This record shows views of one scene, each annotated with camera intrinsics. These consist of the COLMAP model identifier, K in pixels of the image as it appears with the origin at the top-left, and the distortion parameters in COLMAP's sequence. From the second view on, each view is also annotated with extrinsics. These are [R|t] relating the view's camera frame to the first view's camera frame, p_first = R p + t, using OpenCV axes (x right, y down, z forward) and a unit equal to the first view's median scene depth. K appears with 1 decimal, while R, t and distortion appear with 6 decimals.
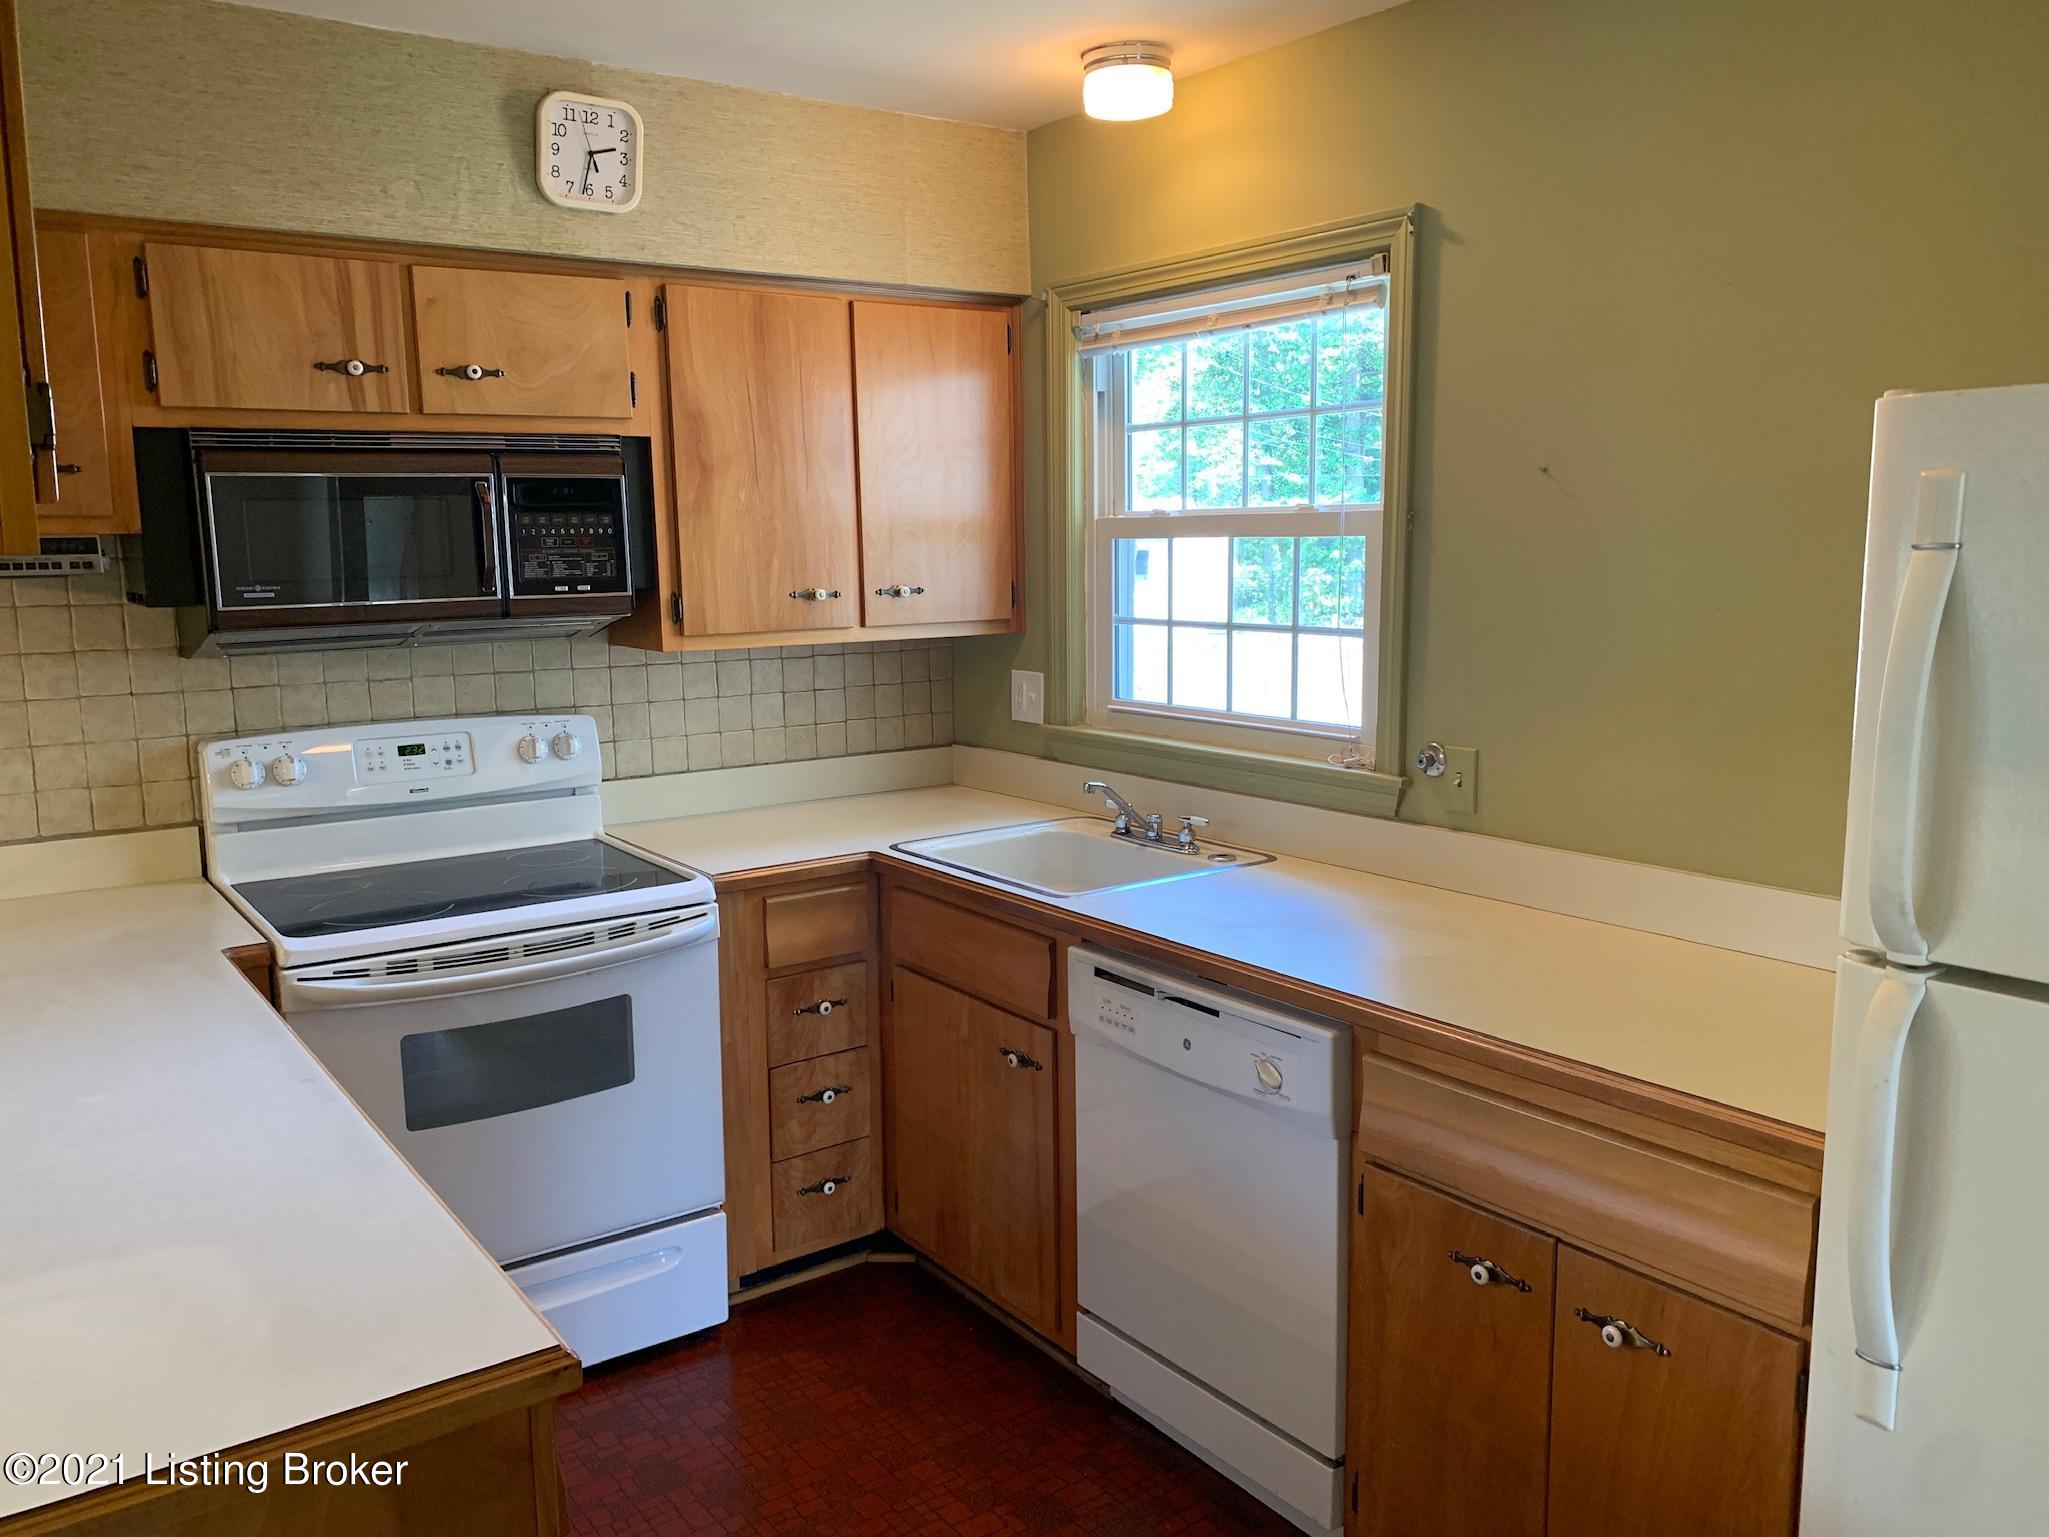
lens RADIAL K [[1563.2, 0, 1024.5], [0, 1563.2, 768.5], [0, 0, 1]] dist [-0.004671, 0.000561]
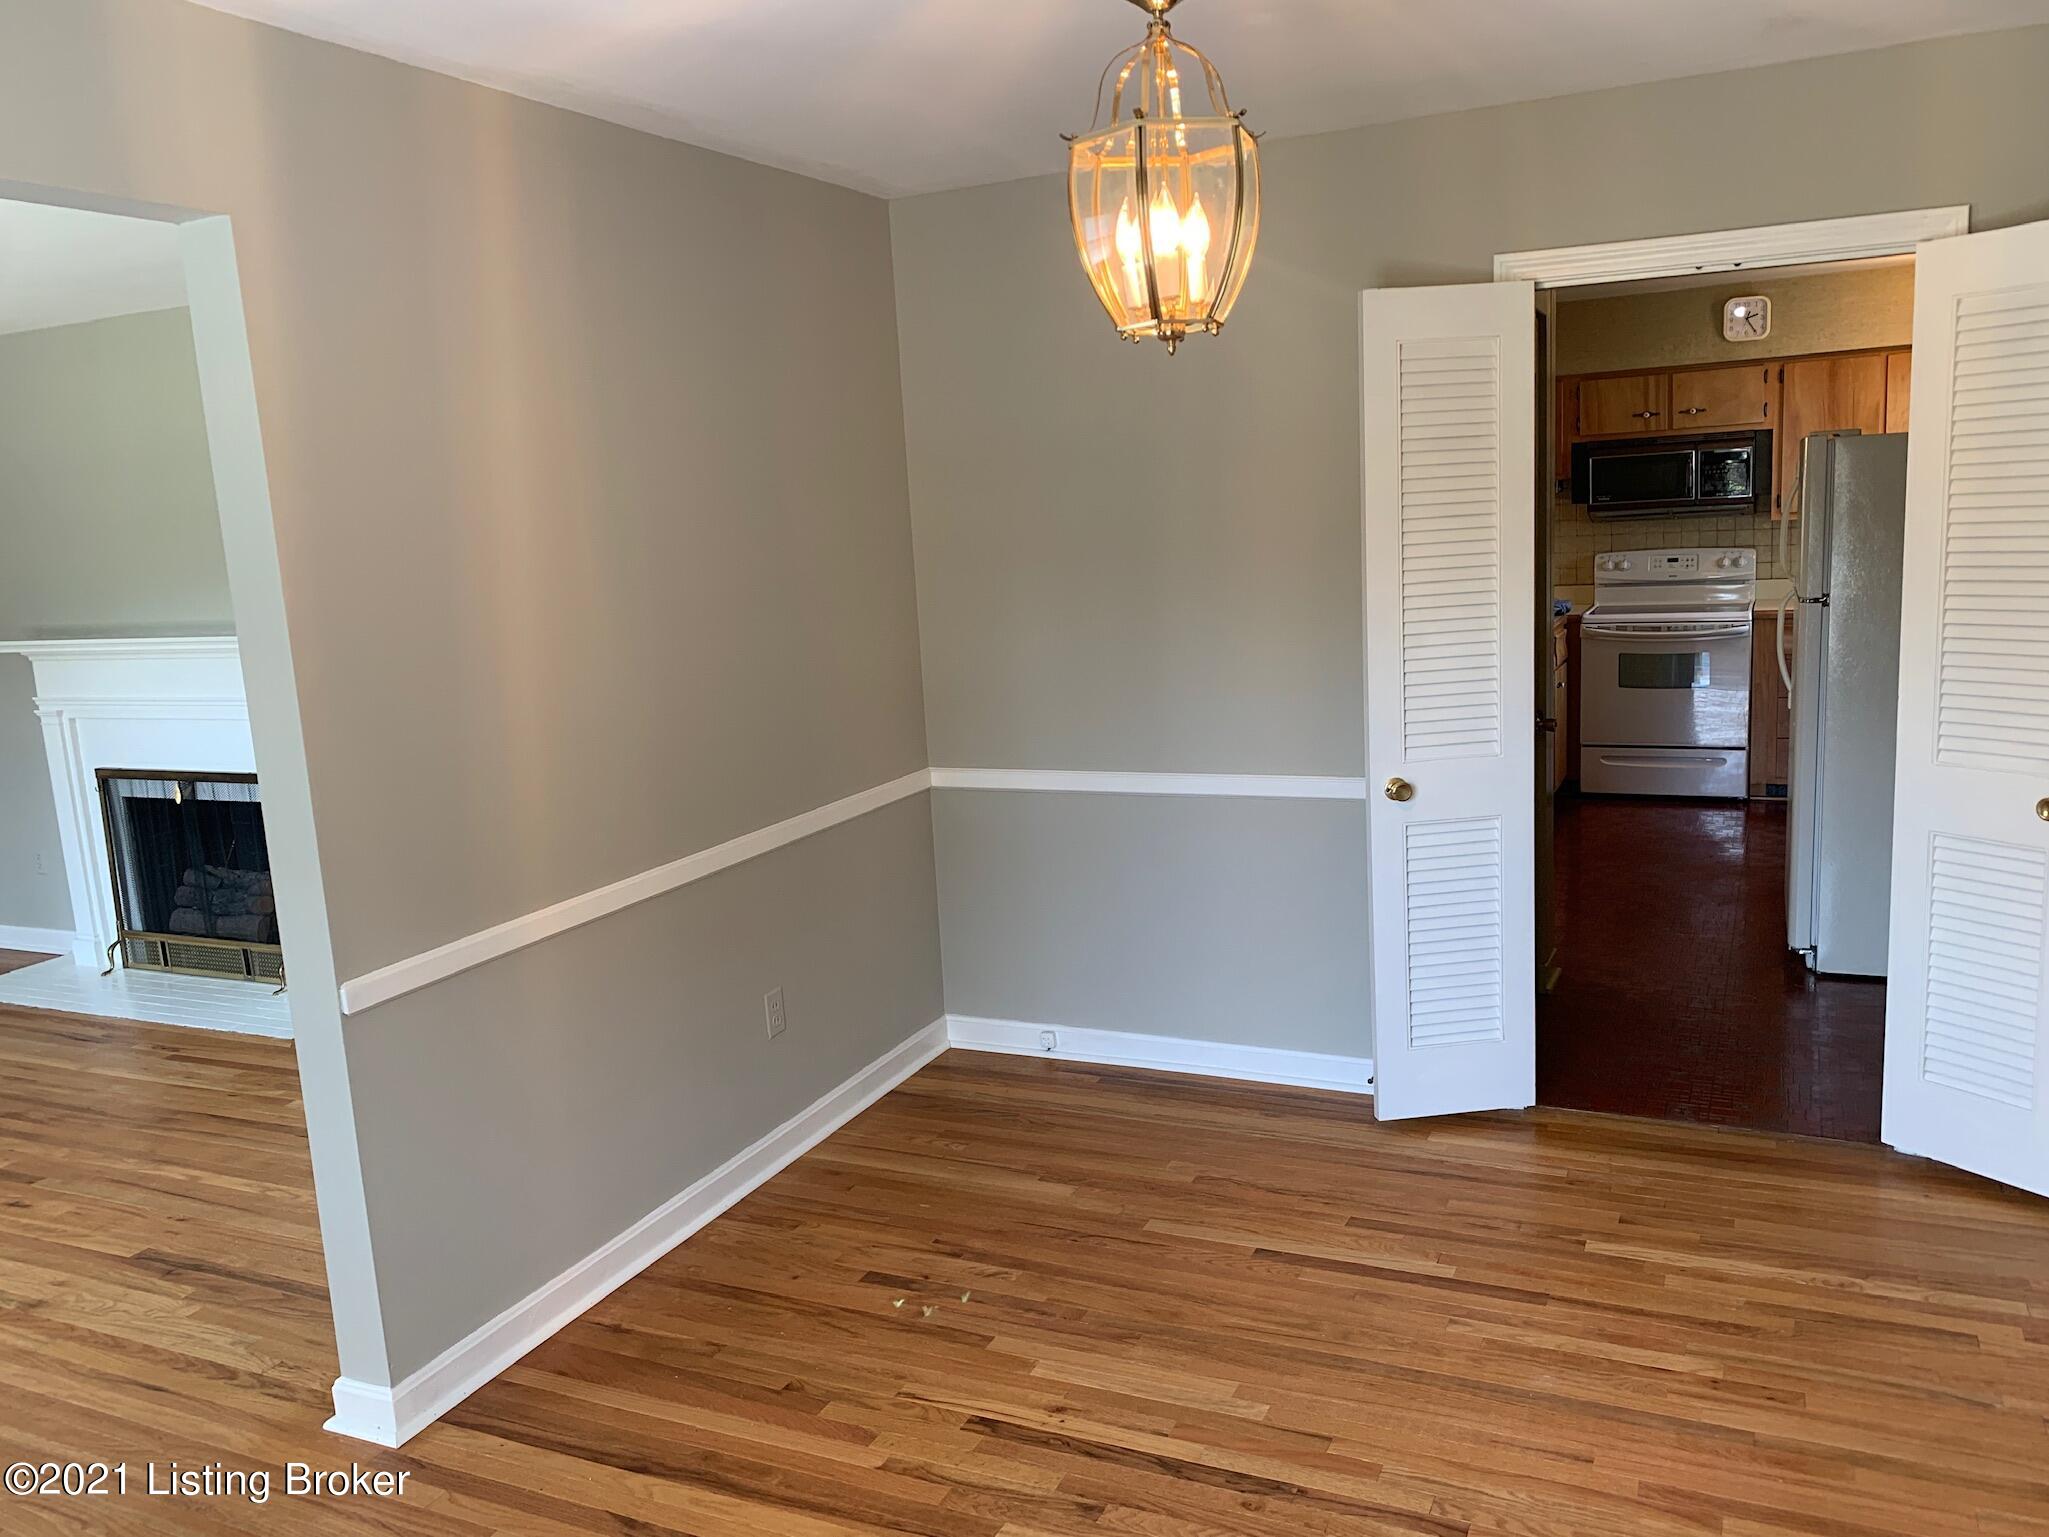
lens RADIAL K [[1563.2, 0, 1024.5], [0, 1563.2, 768.5], [0, 0, 1]] dist [-0.004671, 0.000561]
pose [[0.477255, 0.131545, -0.868863, 1.424265], [-0.081108, 0.991106, 0.105501, 0.148882], [0.875014, 0.020121, 0.483680, -1.196527]]
